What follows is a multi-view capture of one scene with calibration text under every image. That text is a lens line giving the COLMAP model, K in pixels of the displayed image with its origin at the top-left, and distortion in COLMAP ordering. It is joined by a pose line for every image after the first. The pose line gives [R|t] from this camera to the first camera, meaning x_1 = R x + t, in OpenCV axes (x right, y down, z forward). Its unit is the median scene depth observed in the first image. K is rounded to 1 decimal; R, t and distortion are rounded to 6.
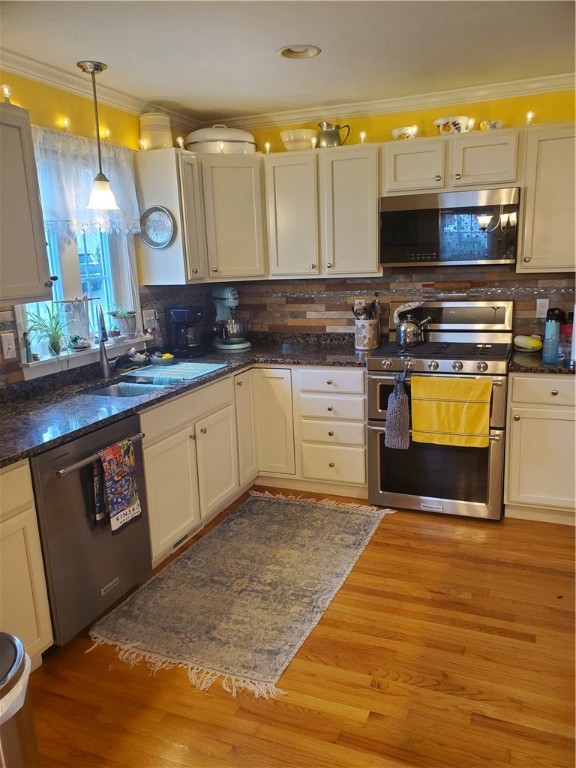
lens RADIAL K [[592.5, 0, 288.6], [0, 592.5, 385.3], [0, 0, 1]] dist [0.047409, -0.002329]
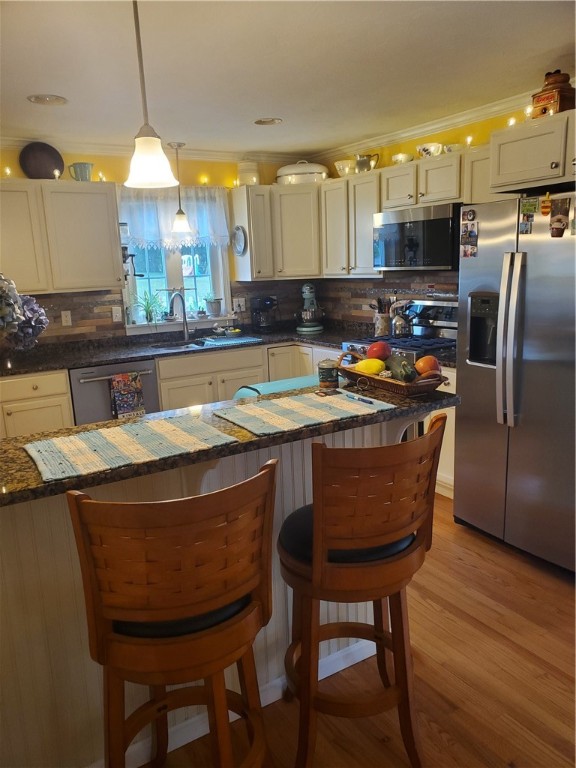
lens RADIAL K [[592.5, 0, 289.4], [0, 592.5, 383.9], [0, 0, 1]] dist [0.047409, -0.002329]
pose [[0.814745, 0.121616, -0.566921, 0.732569], [-0.115363, 0.992208, 0.047056, -0.003745], [0.568227, 0.027063, 0.822427, -0.100046]]
